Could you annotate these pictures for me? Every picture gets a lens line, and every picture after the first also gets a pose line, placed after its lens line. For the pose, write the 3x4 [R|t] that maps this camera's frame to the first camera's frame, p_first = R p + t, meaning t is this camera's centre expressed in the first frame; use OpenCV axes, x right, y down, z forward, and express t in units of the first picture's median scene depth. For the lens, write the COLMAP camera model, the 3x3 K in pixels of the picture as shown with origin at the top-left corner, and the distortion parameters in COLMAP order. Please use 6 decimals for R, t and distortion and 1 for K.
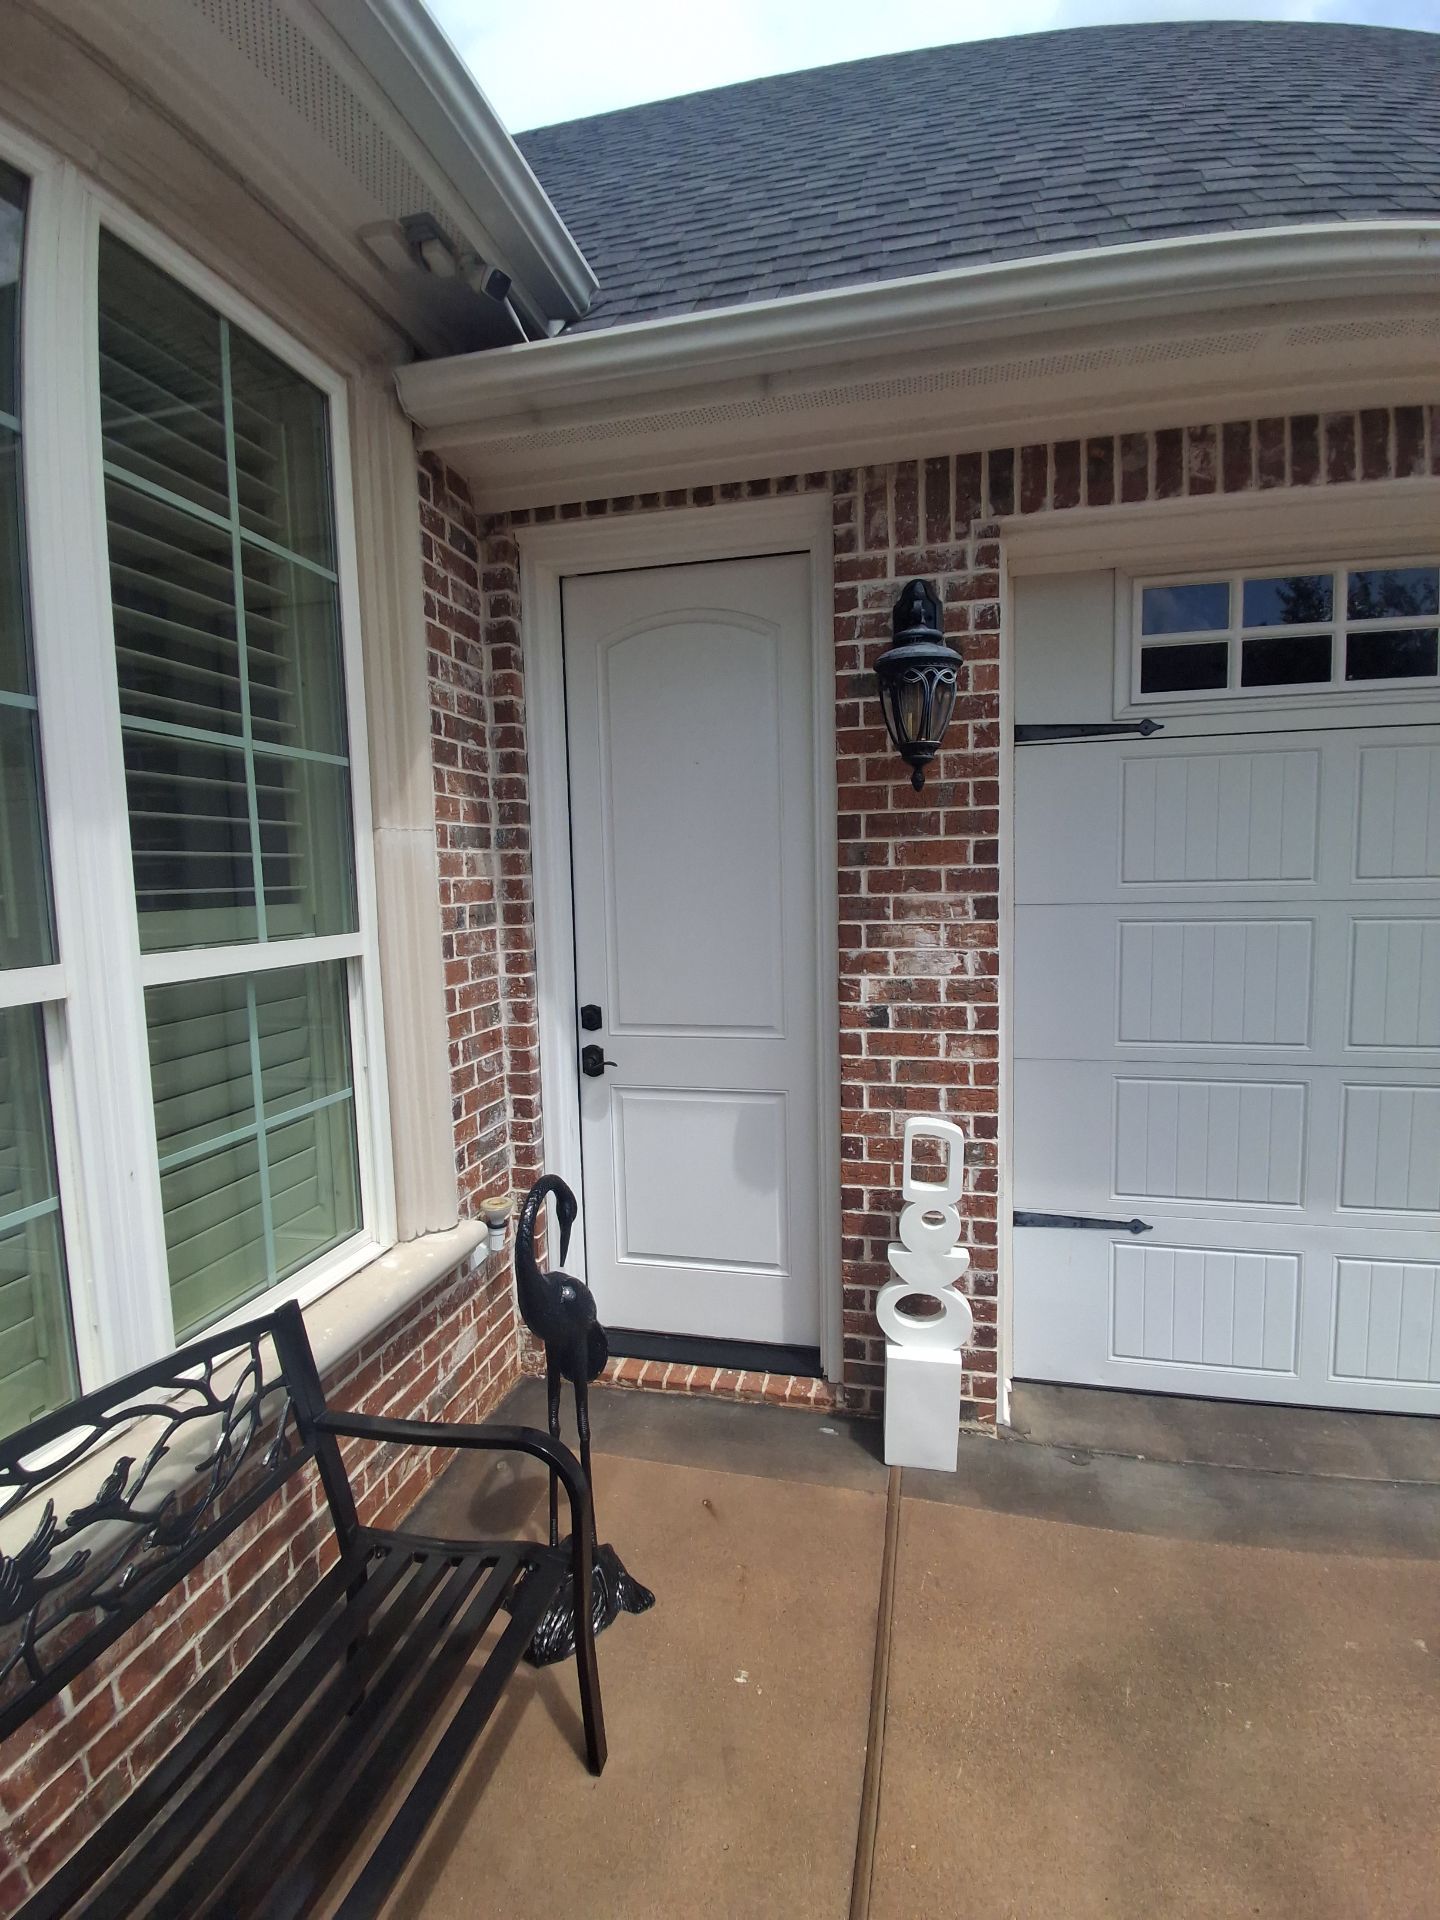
lens RADIAL K [[868.7, 0, 713.8], [0, 868.7, 951.4], [0, 0, 1]] dist [0.001637, -0.024980]
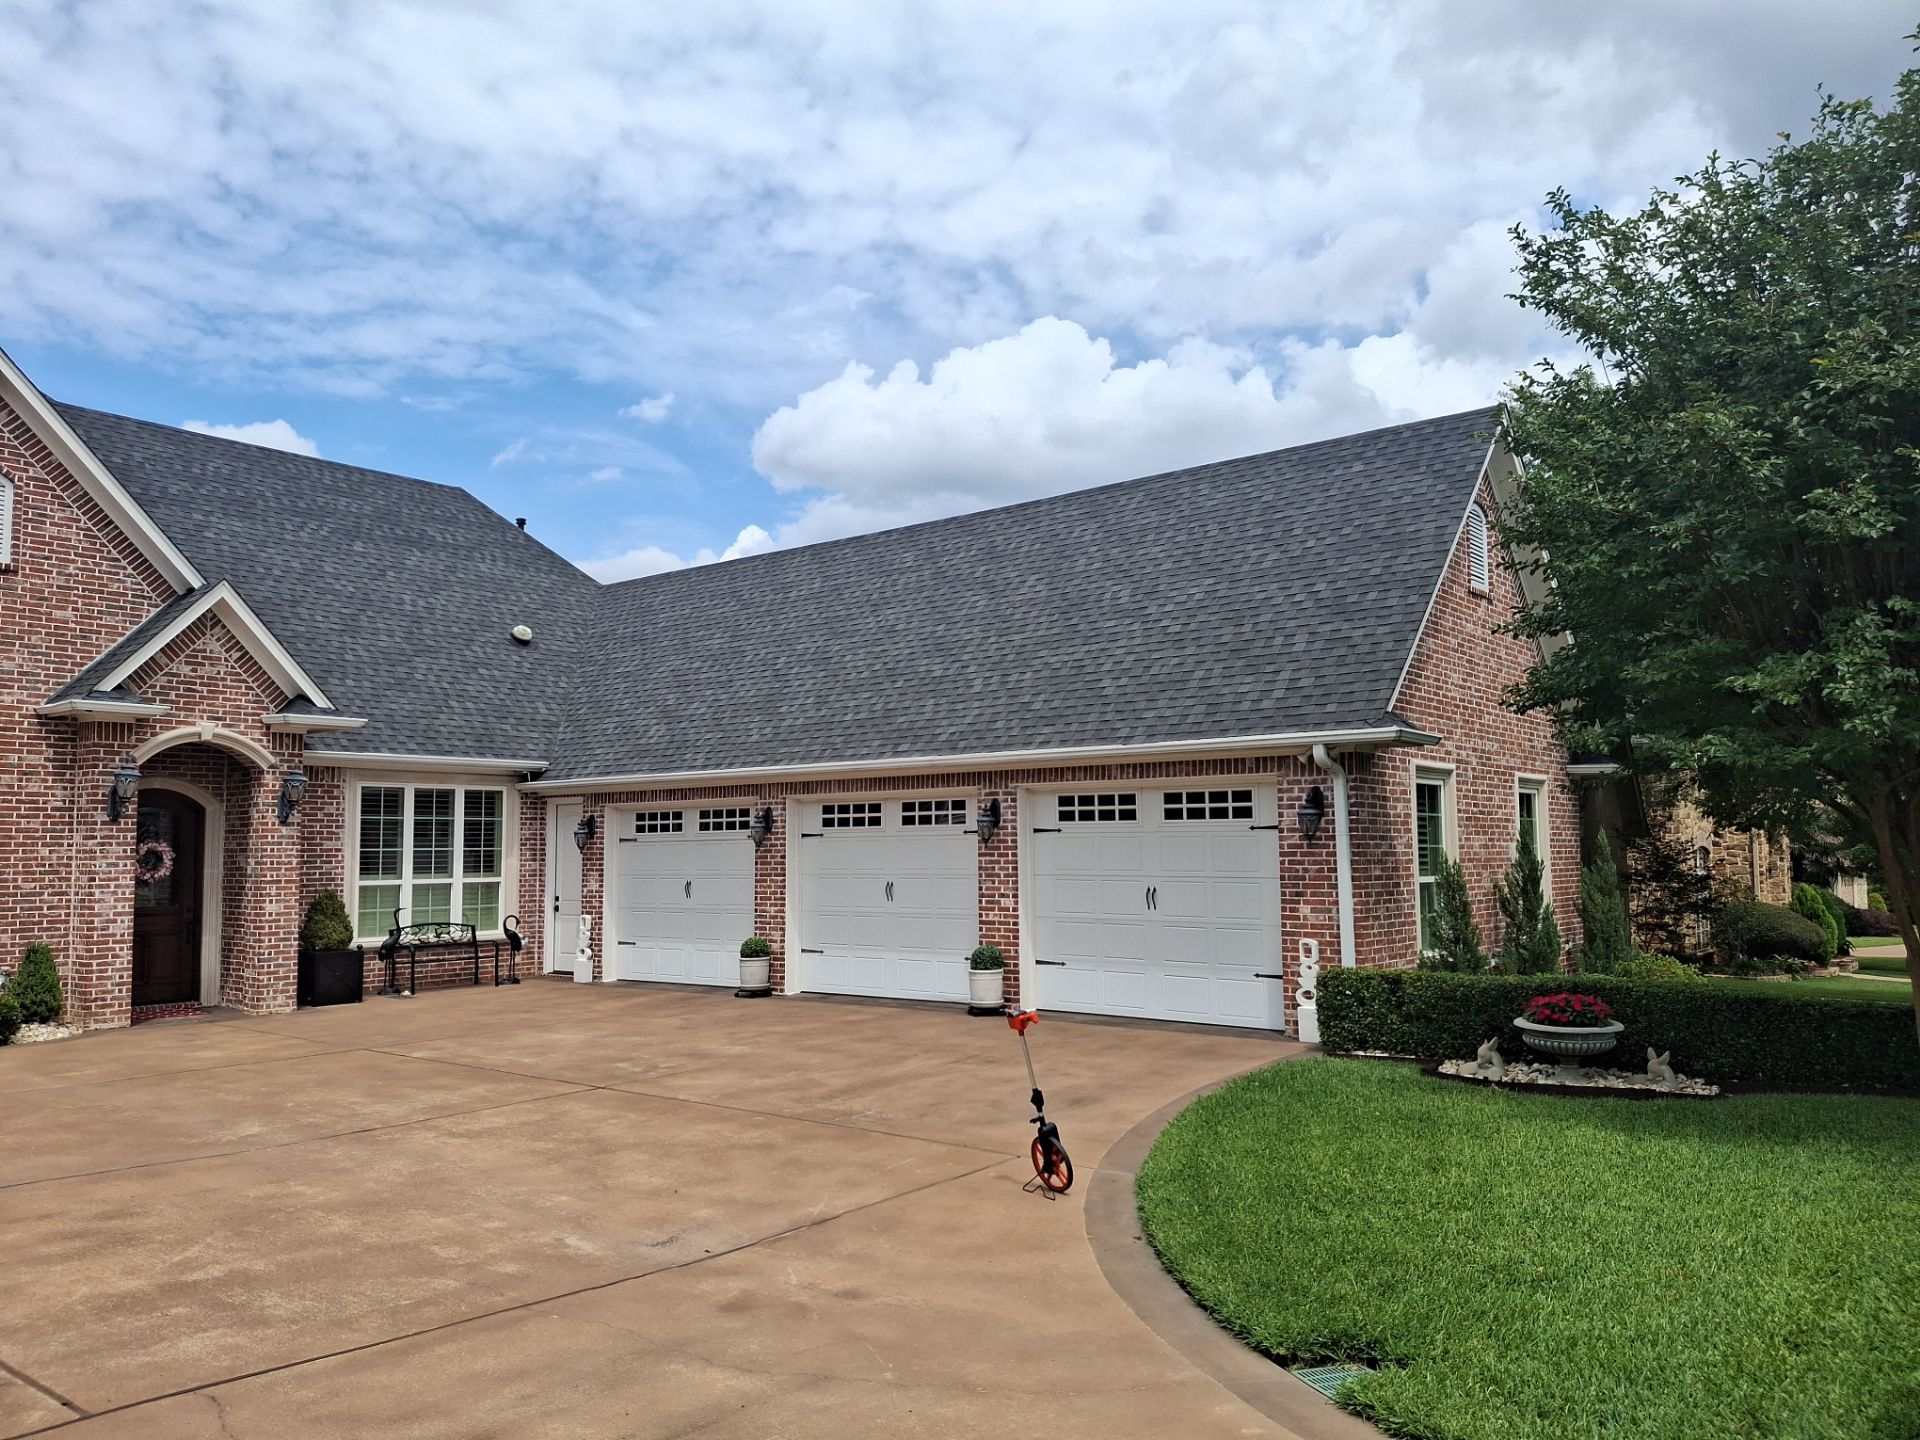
lens RADIAL K [[1430.5, 0, 955.5], [0, 1430.5, 739.1], [0, 0, 1]] dist [0.147639, -0.217646]
pose [[0.898838, -0.021373, -0.437760, 5.957265], [-0.047389, 0.988215, -0.145552, 0.297054], [0.435712, 0.151572, 0.887232, -5.818680]]
